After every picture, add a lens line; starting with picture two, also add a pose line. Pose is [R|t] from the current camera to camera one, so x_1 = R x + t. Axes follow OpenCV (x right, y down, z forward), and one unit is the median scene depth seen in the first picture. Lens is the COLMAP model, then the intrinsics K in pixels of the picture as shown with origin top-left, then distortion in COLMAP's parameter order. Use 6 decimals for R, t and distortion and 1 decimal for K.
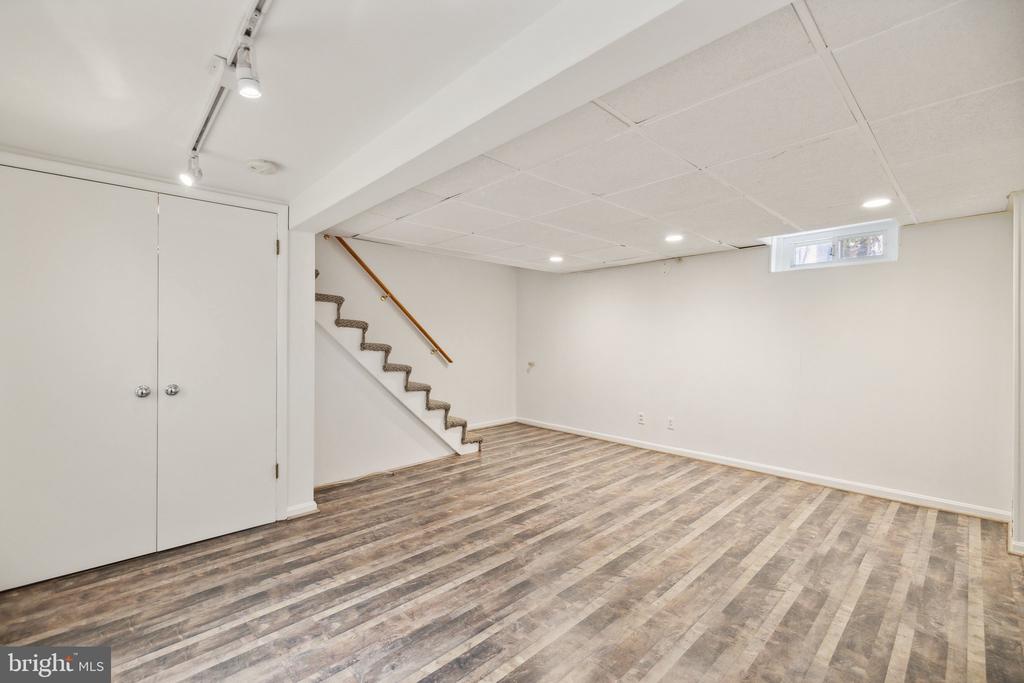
lens RADIAL K [[437.9, 0, 513.1], [0, 437.9, 338.0], [0, 0, 1]] dist [0.002320, 0.000966]
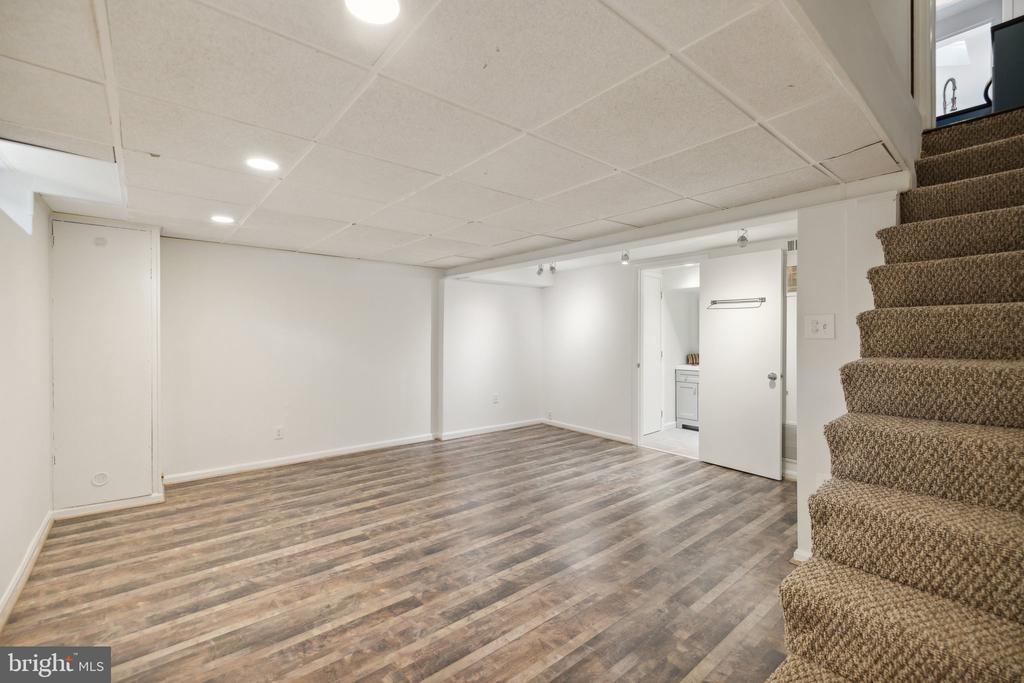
lens RADIAL K [[437.9, 0, 510.9], [0, 437.9, 338.4], [0, 0, 1]] dist [0.002320, 0.000966]
pose [[-0.998206, -0.005998, 0.059567, 0.018524], [-0.005480, 0.999946, 0.008864, -0.013566], [-0.059616, 0.008522, -0.998185, 1.951063]]
